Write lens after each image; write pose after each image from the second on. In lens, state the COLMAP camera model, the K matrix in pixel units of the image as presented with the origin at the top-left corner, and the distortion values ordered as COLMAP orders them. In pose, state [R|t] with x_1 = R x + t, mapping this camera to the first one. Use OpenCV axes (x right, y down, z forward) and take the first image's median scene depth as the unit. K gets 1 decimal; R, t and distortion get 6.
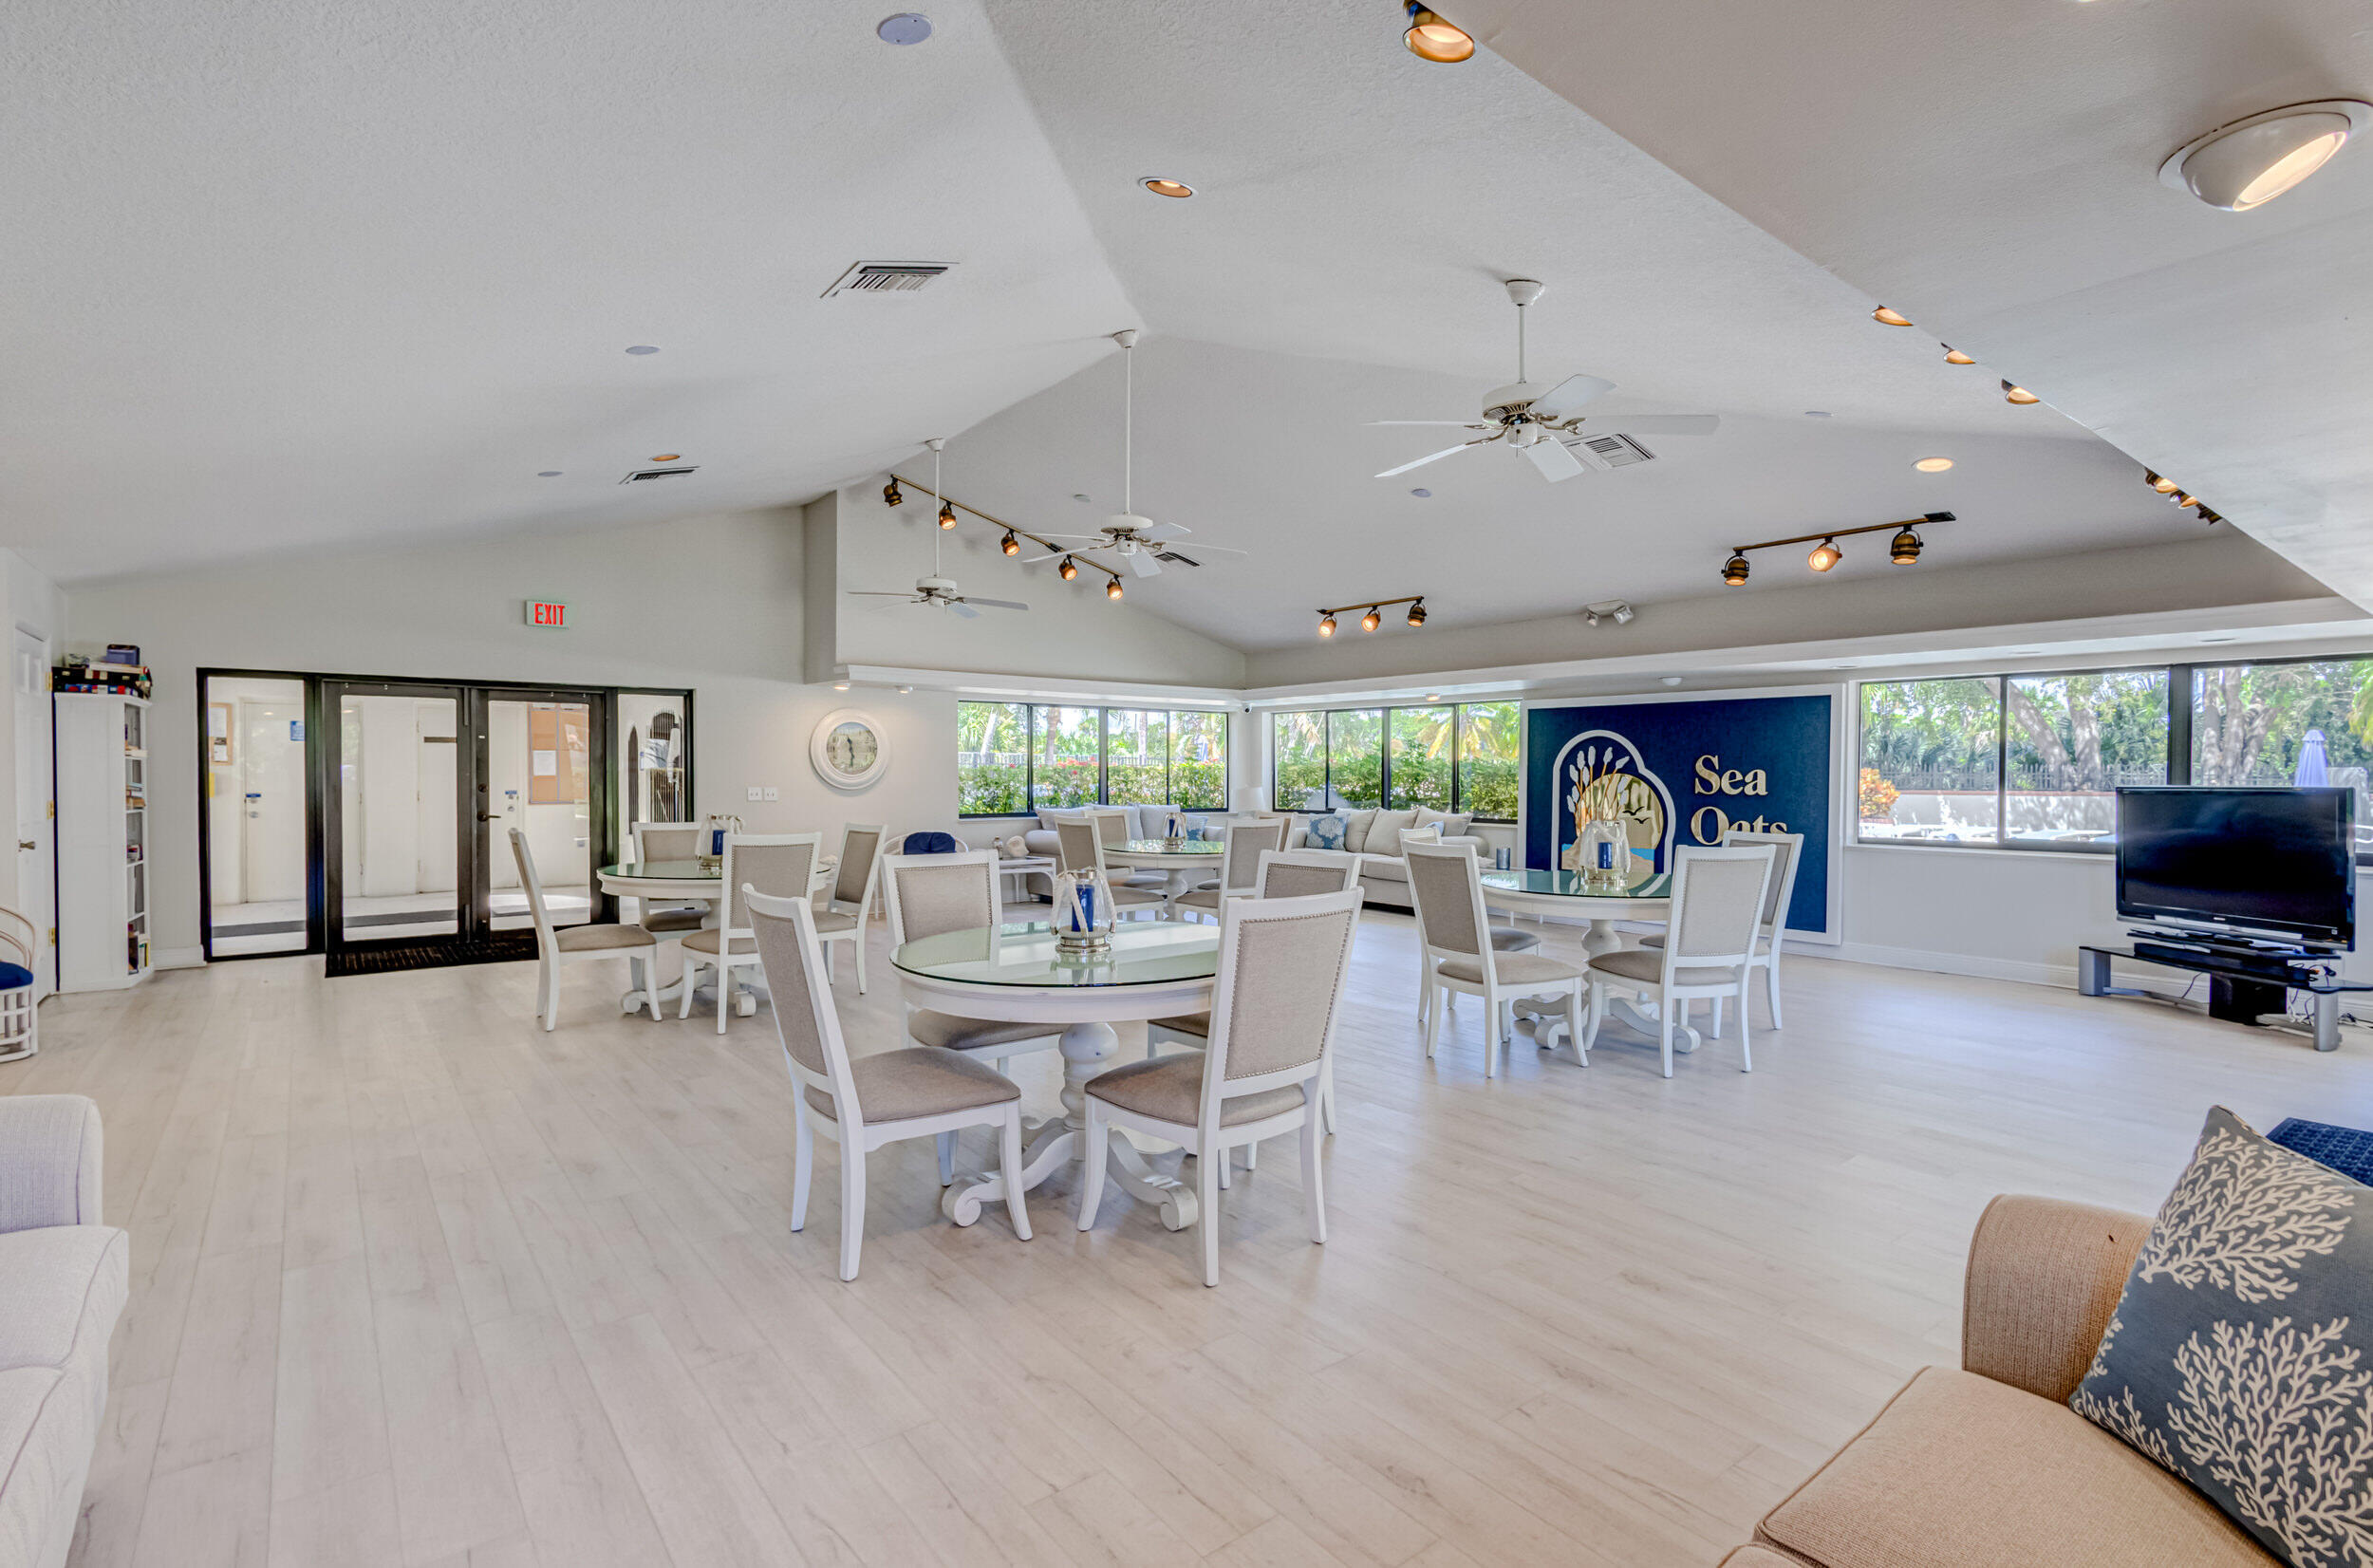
lens RADIAL K [[1130.5, 0, 1186.5], [0, 1130.5, 784.0], [0, 0, 1]] dist [0.016837, 0.000492]
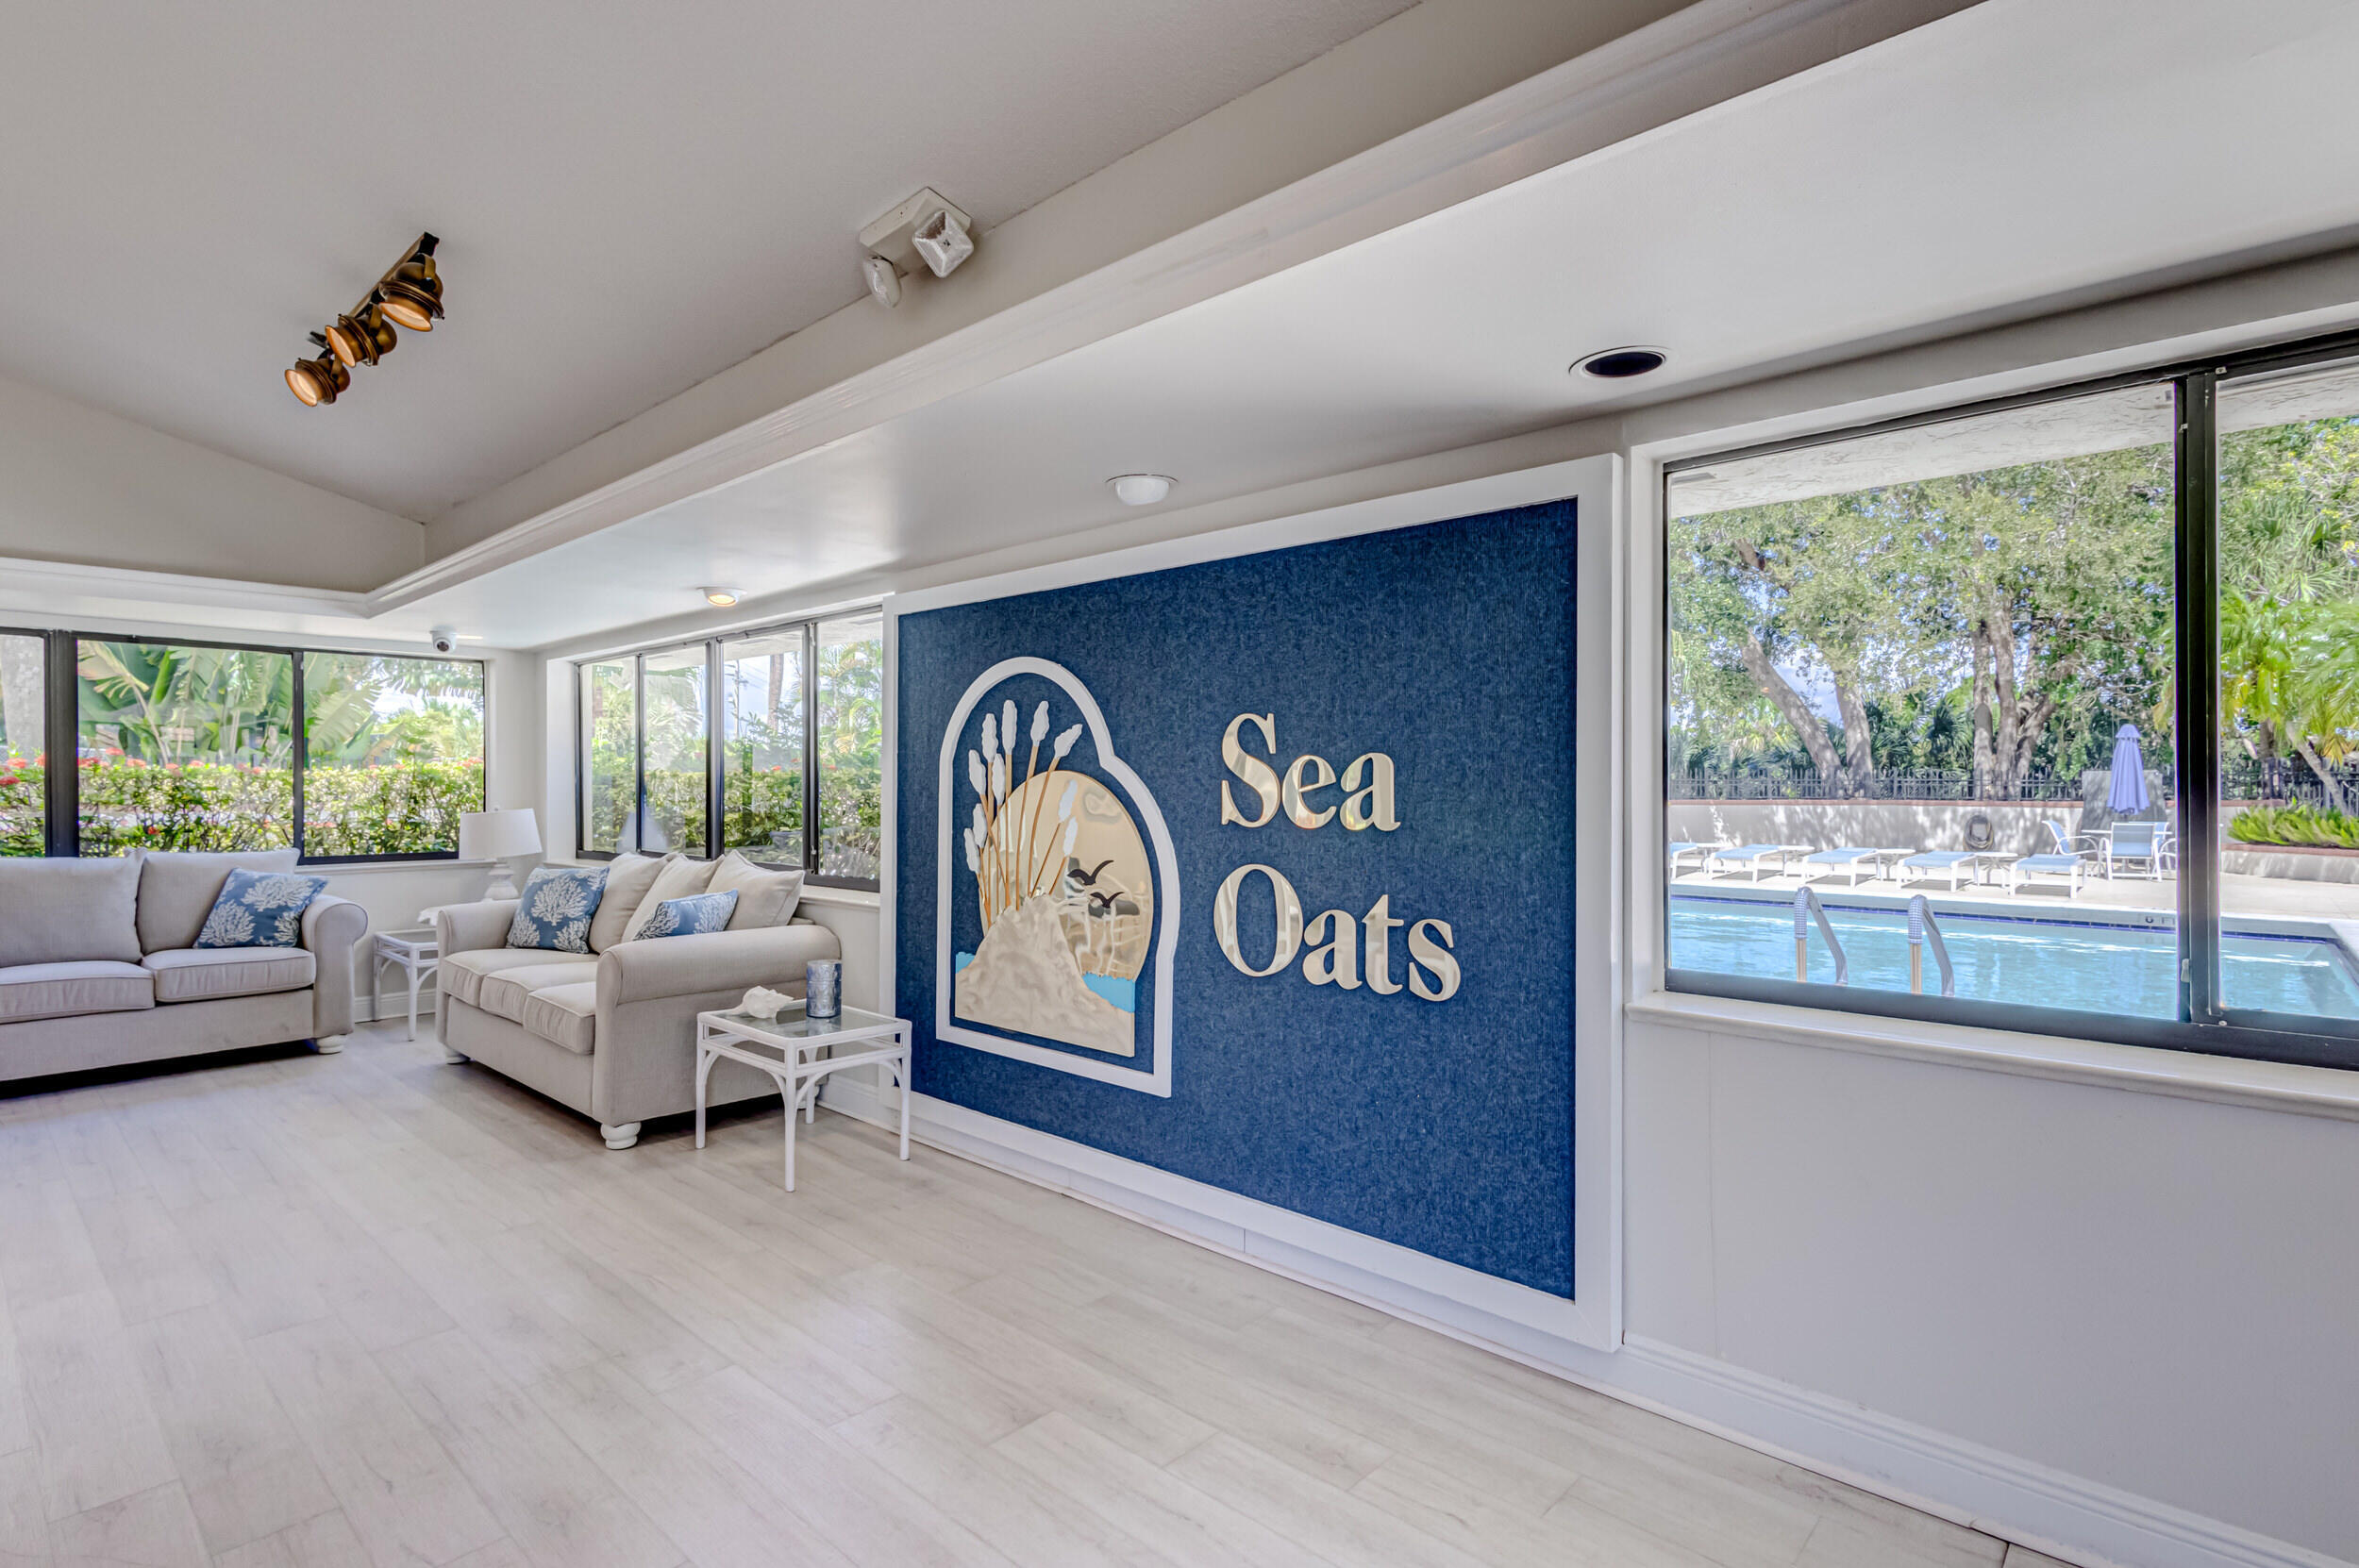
lens RADIAL K [[1123.8, 0, 1179.5], [0, 1123.8, 784.0], [0, 0, 1]] dist [0.016837, 0.000492]
pose [[0.986967, -0.005883, 0.160813, 0.353281], [0.007813, 0.999905, -0.011369, -0.000397], [-0.160731, 0.012477, 0.986919, 0.616572]]
